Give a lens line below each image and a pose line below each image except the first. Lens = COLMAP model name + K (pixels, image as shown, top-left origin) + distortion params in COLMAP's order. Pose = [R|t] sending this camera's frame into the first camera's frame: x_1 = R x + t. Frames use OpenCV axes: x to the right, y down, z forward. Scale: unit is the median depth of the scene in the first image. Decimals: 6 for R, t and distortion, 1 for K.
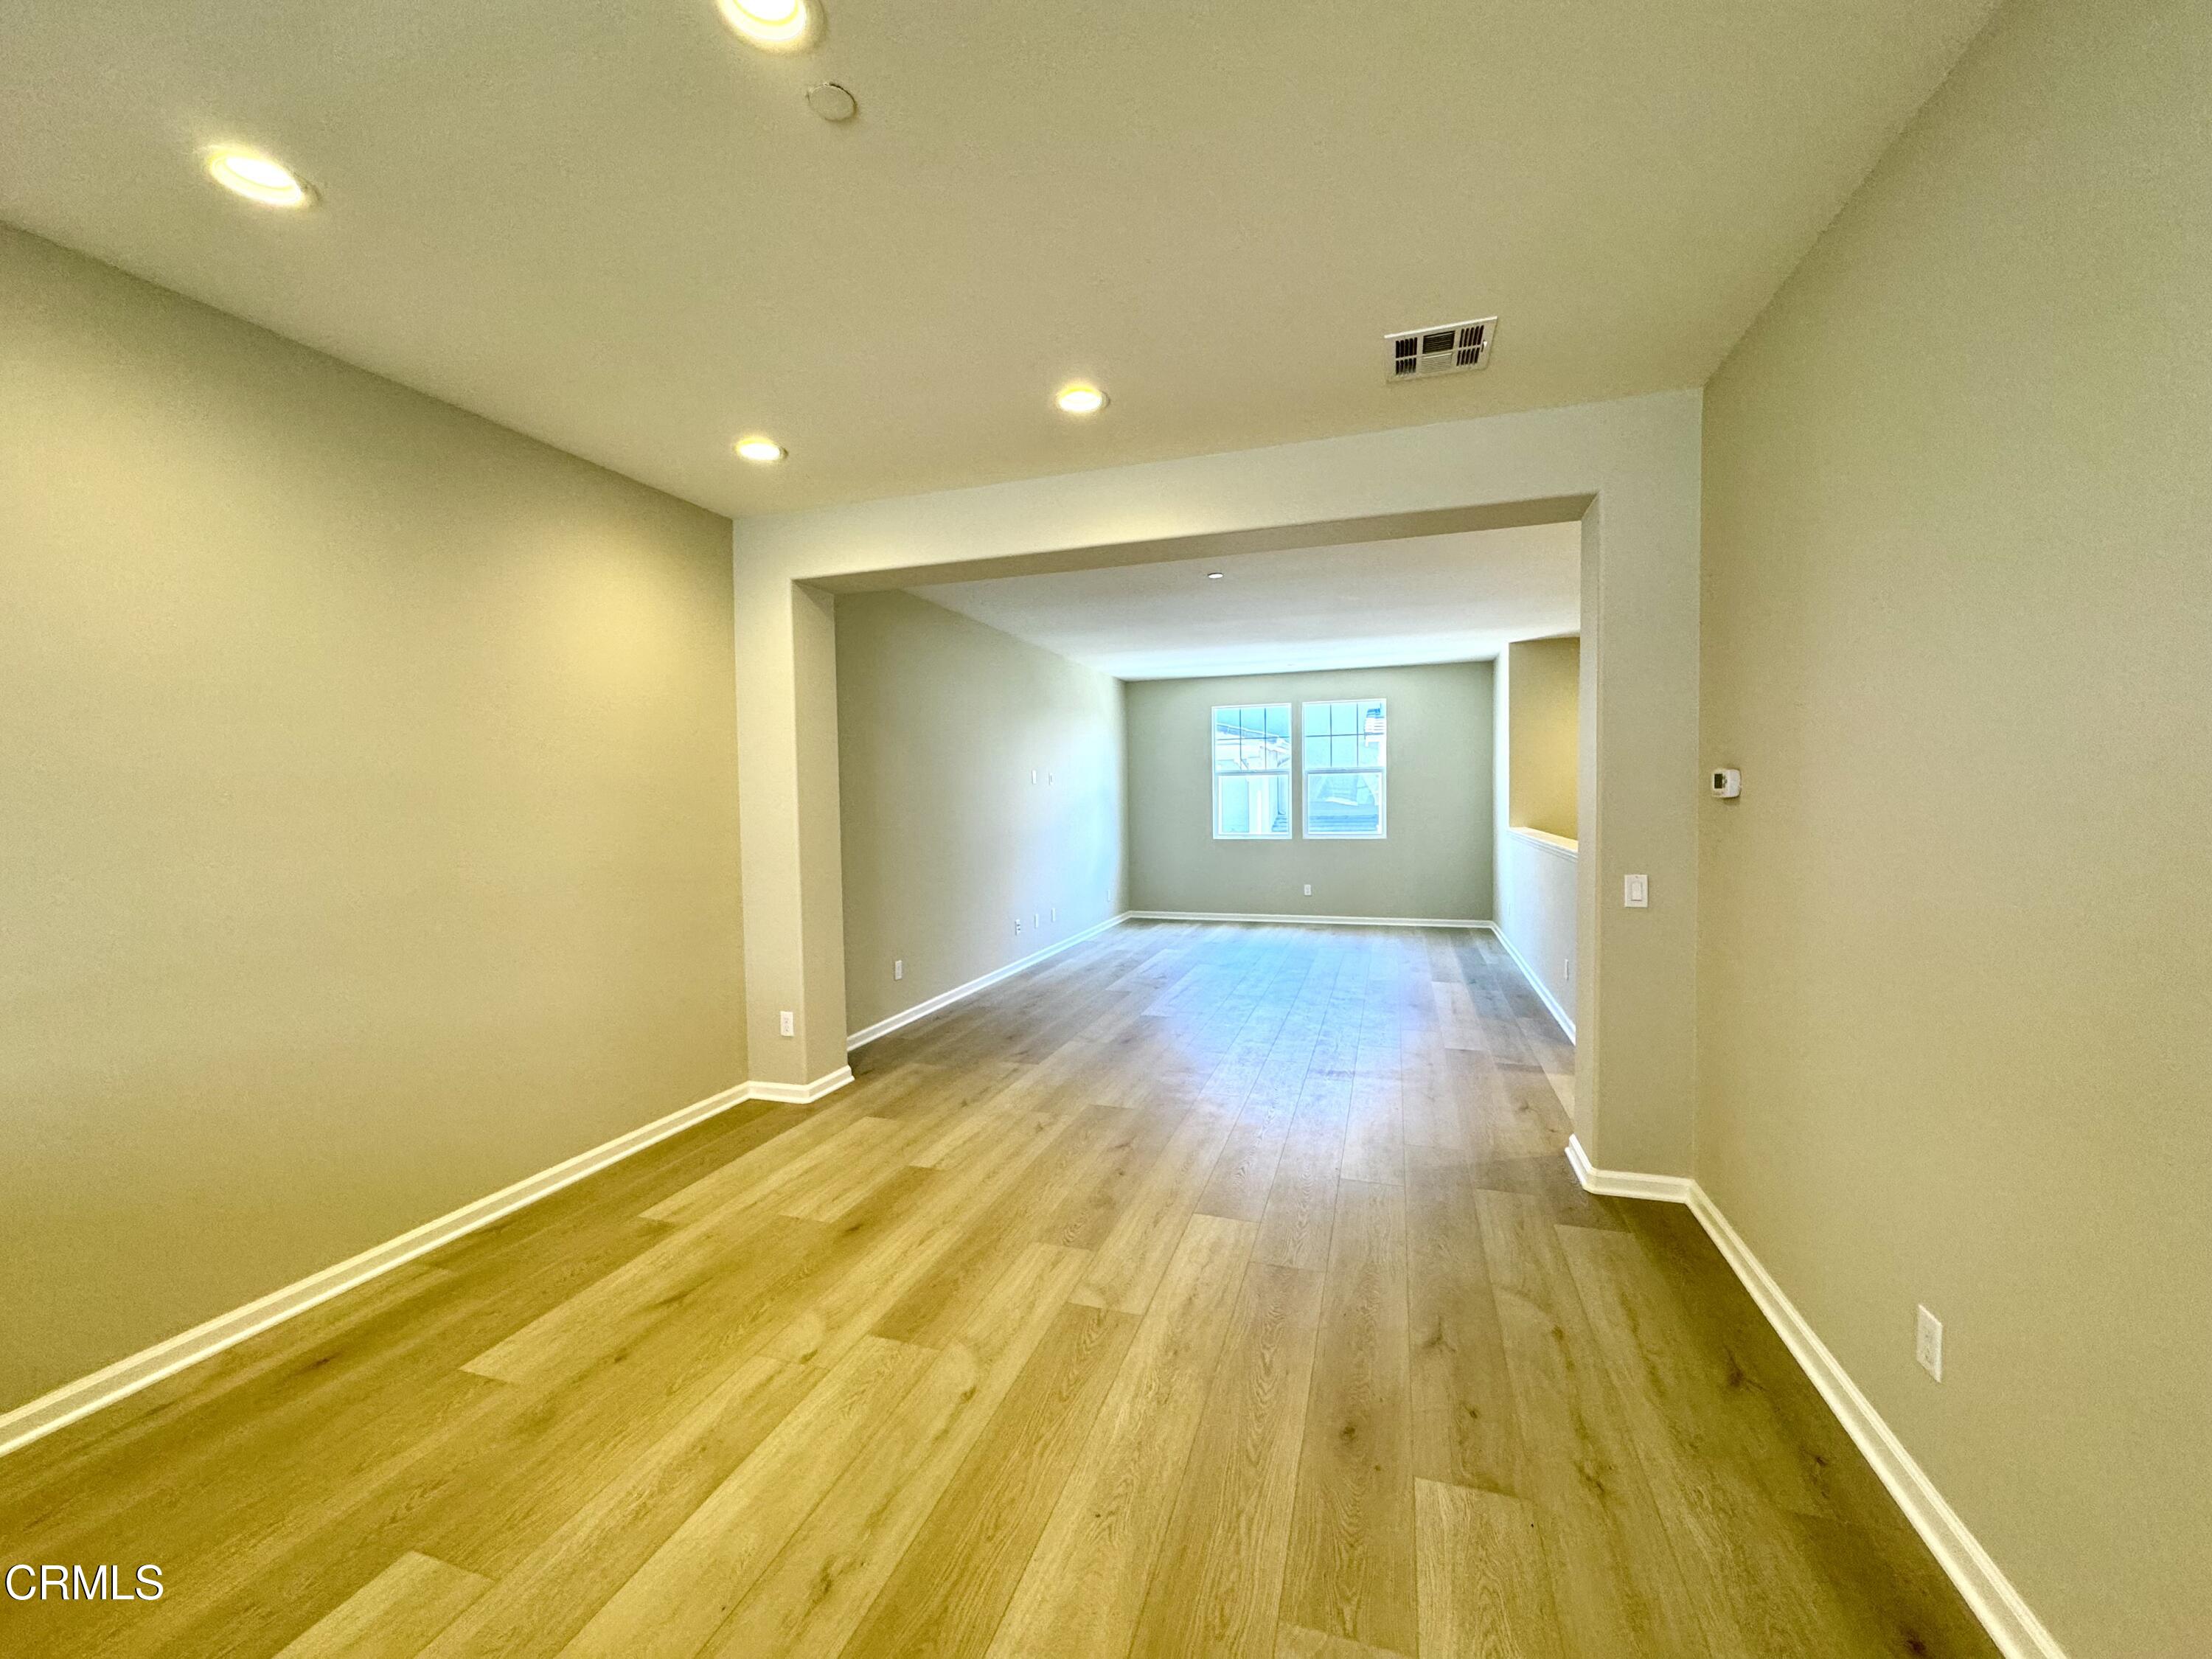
lens RADIAL K [[878.4, 0, 1108.7], [0, 878.4, 830.2], [0, 0, 1]] dist [-0.000364, -0.000608]
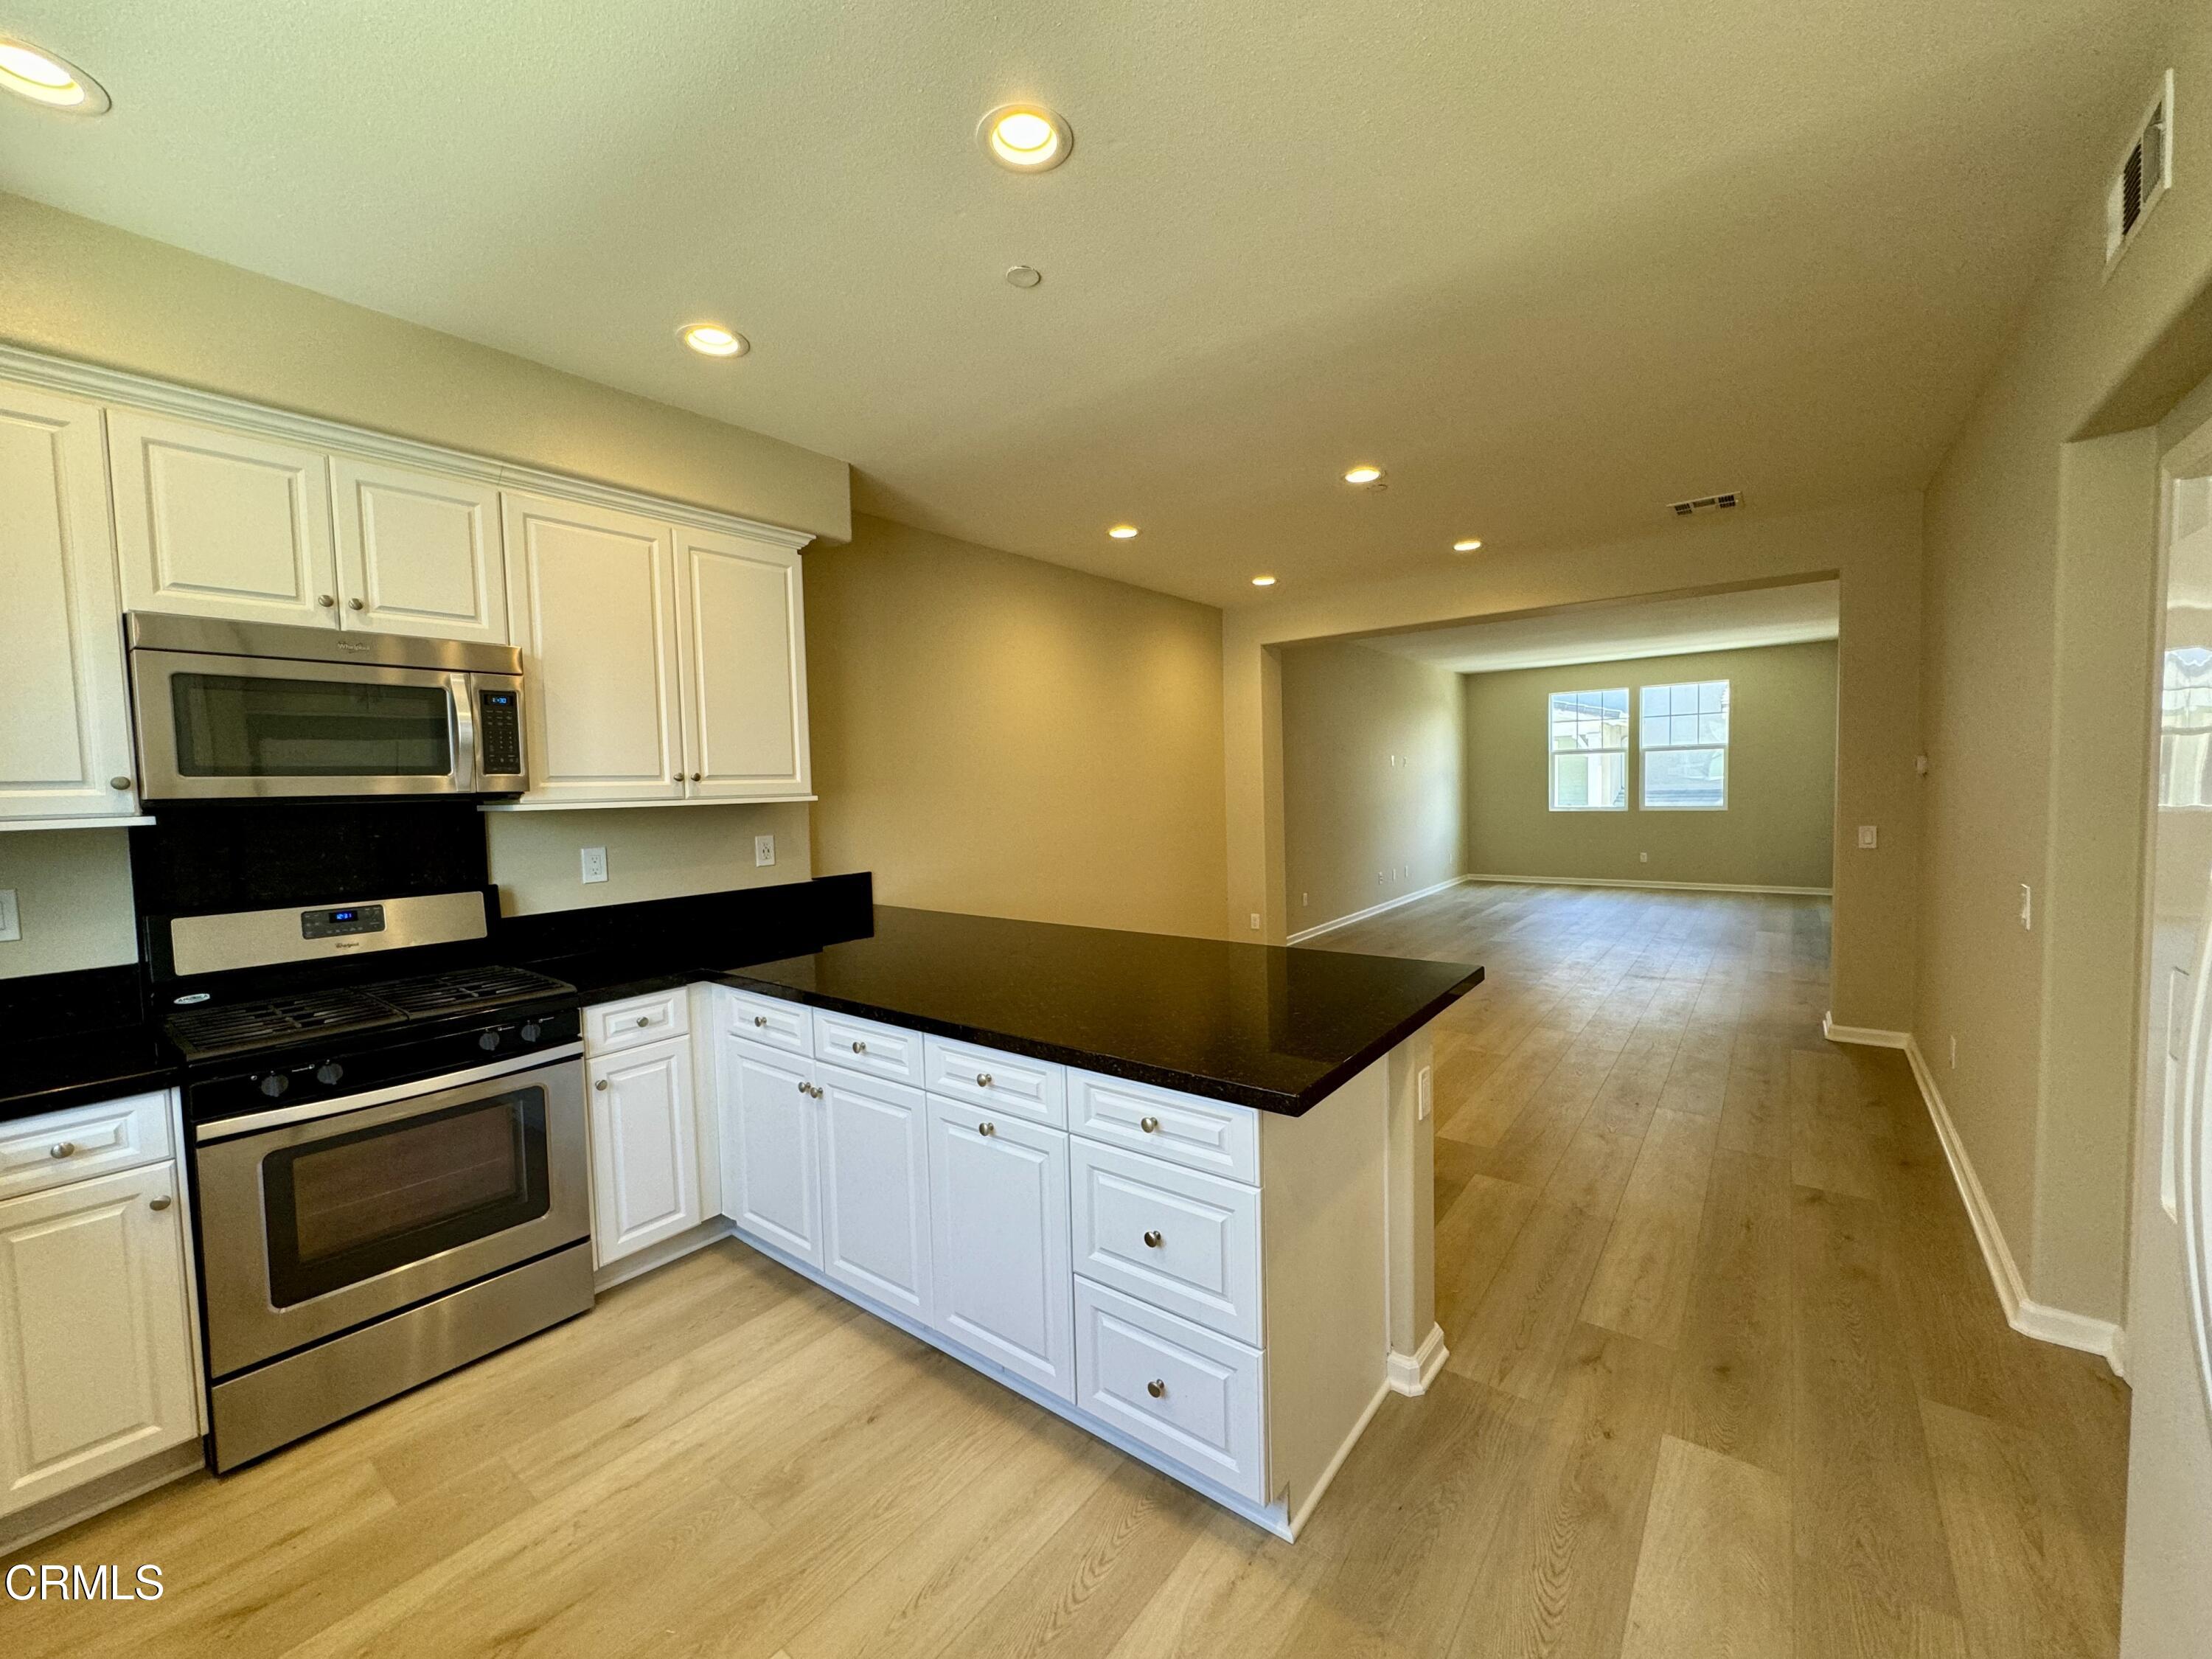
lens RADIAL K [[878.4, 0, 1108.7], [0, 878.4, 830.2], [0, 0, 1]] dist [-0.000364, -0.000608]
pose [[0.941133, 0.007665, -0.337949, -0.047316], [0.000857, 0.999686, 0.025060, 0.008208], [0.338035, -0.023875, 0.940831, -0.374145]]
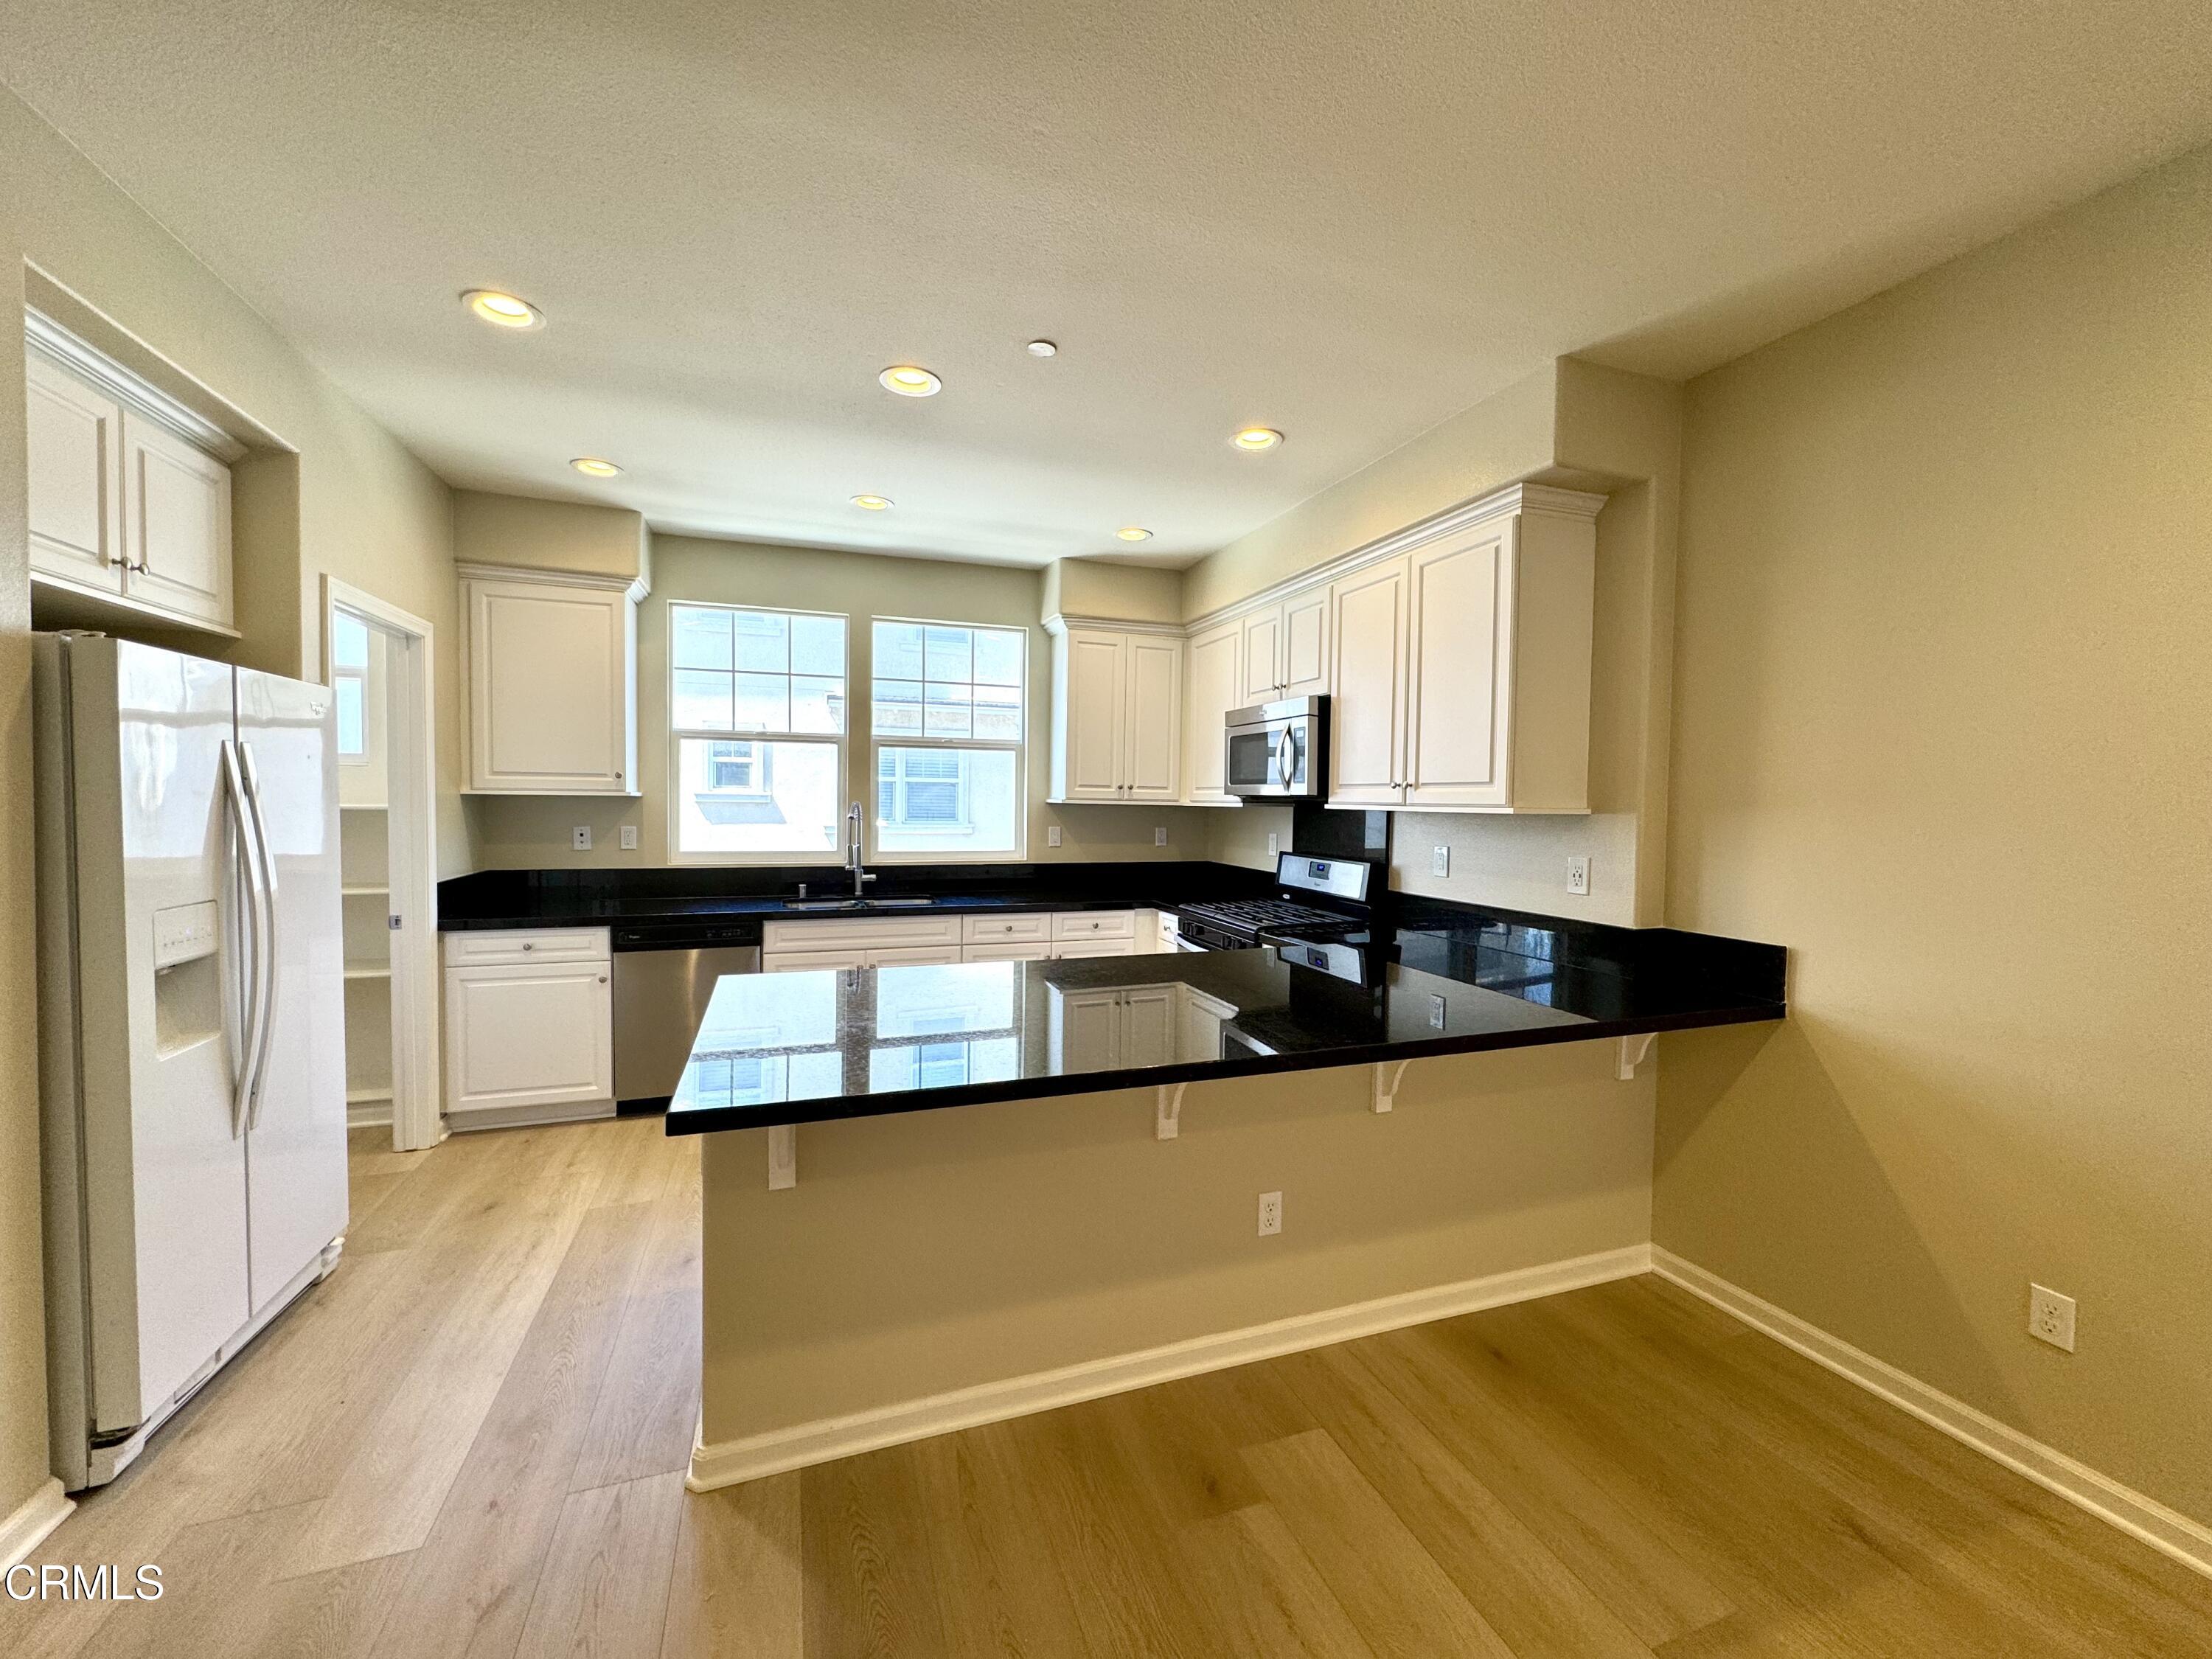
lens RADIAL K [[878.4, 0, 1108.7], [0, 878.4, 830.2], [0, 0, 1]] dist [-0.000364, -0.000608]
pose [[-0.790528, 0.024361, -0.611941, 0.021745], [-0.025240, 0.997064, 0.072299, -0.013808], [0.611906, 0.072600, -0.787592, 0.258079]]
